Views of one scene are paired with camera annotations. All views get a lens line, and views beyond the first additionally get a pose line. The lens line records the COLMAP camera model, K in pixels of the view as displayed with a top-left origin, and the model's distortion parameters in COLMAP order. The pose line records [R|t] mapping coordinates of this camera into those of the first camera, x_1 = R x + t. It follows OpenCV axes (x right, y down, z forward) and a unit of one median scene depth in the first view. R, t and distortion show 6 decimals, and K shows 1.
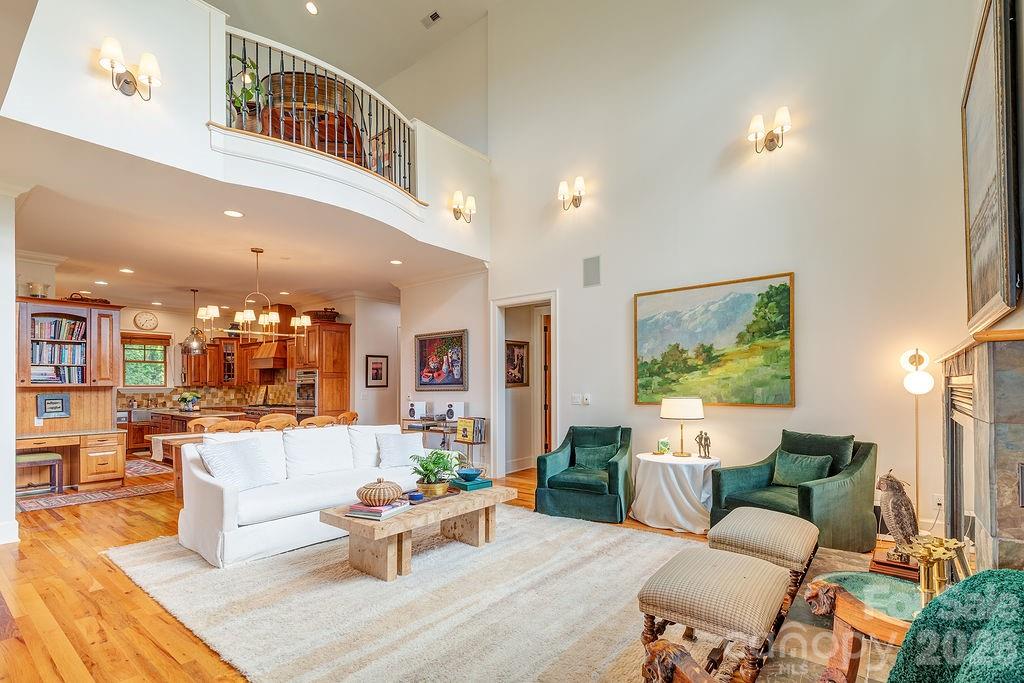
lens RADIAL K [[473.3, 0, 513.0], [0, 473.3, 382.1], [0, 0, 1]] dist [-0.001456, -0.000393]
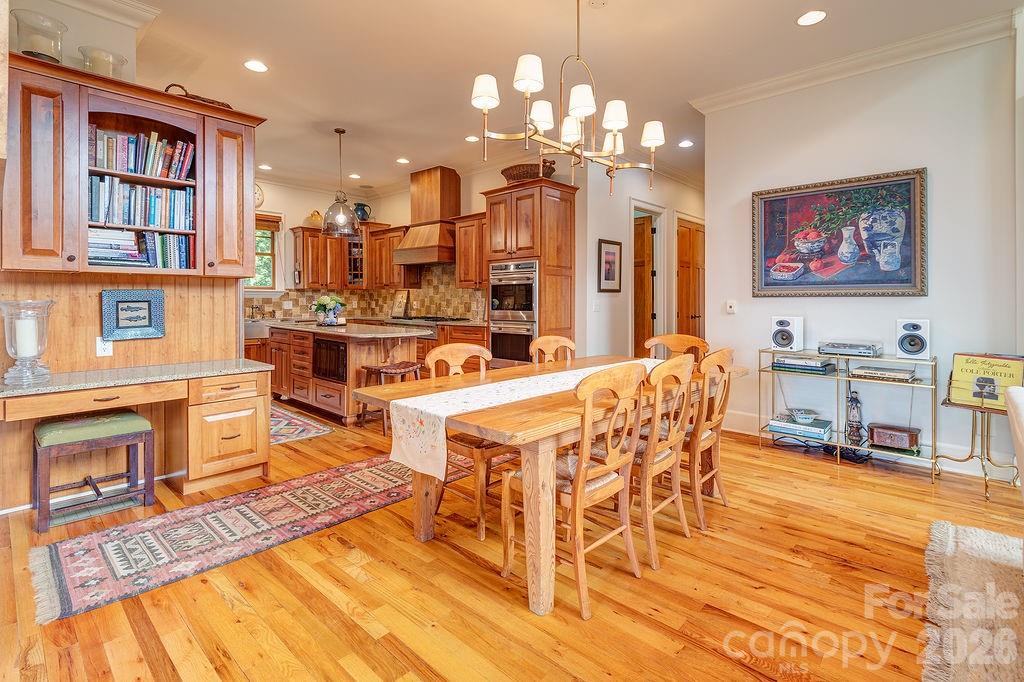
lens RADIAL K [[476.1, 0, 514.6], [0, 476.1, 310.5], [0, 0, 1]] dist [0.013042, -0.000586]
pose [[0.996595, 0.013923, -0.081272, -0.434727], [-0.011529, 0.999488, 0.029849, 0.021589], [0.081646, -0.028811, 0.996245, 0.433440]]
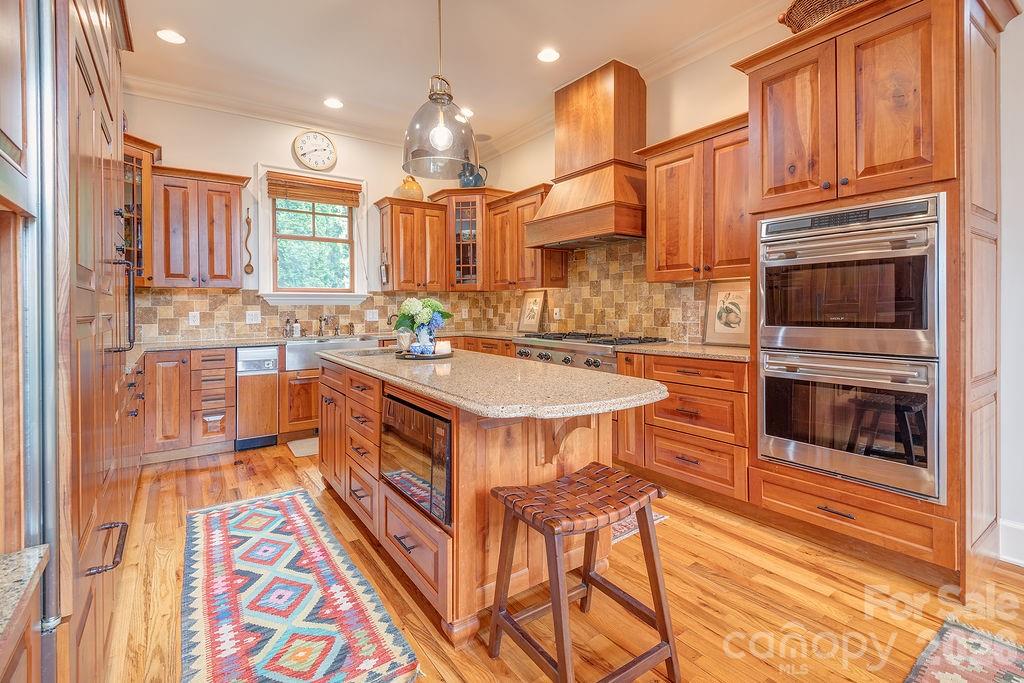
lens RADIAL K [[476.1, 0, 514.6], [0, 476.1, 311.0], [0, 0, 1]] dist [0.013042, -0.000586]
pose [[0.956904, 0.004036, -0.290377, -0.596283], [0.000903, 0.999857, 0.016874, 0.028035], [0.290403, -0.016409, 0.956764, 0.798337]]
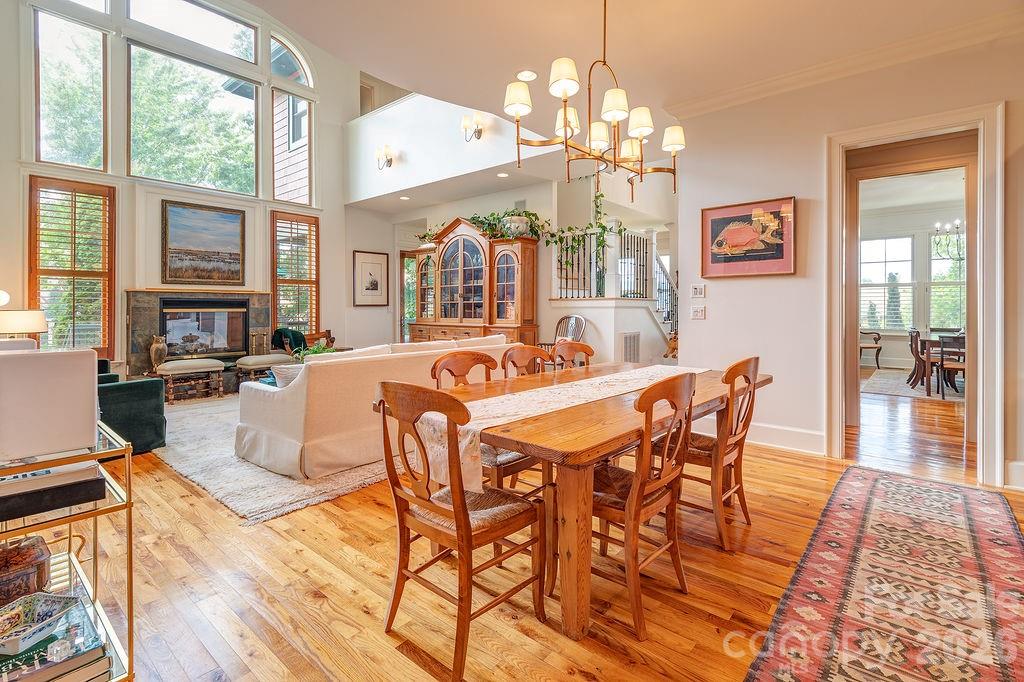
lens RADIAL K [[479.9, 0, 514.8], [0, 479.9, 304.2], [0, 0, 1]] dist [-0.000303, -0.000558]
pose [[-0.998971, 0.009993, 0.044242, -0.367594], [0.009317, 0.999837, -0.015447, 0.027538], [-0.044389, -0.015019, -0.998901, 1.129656]]
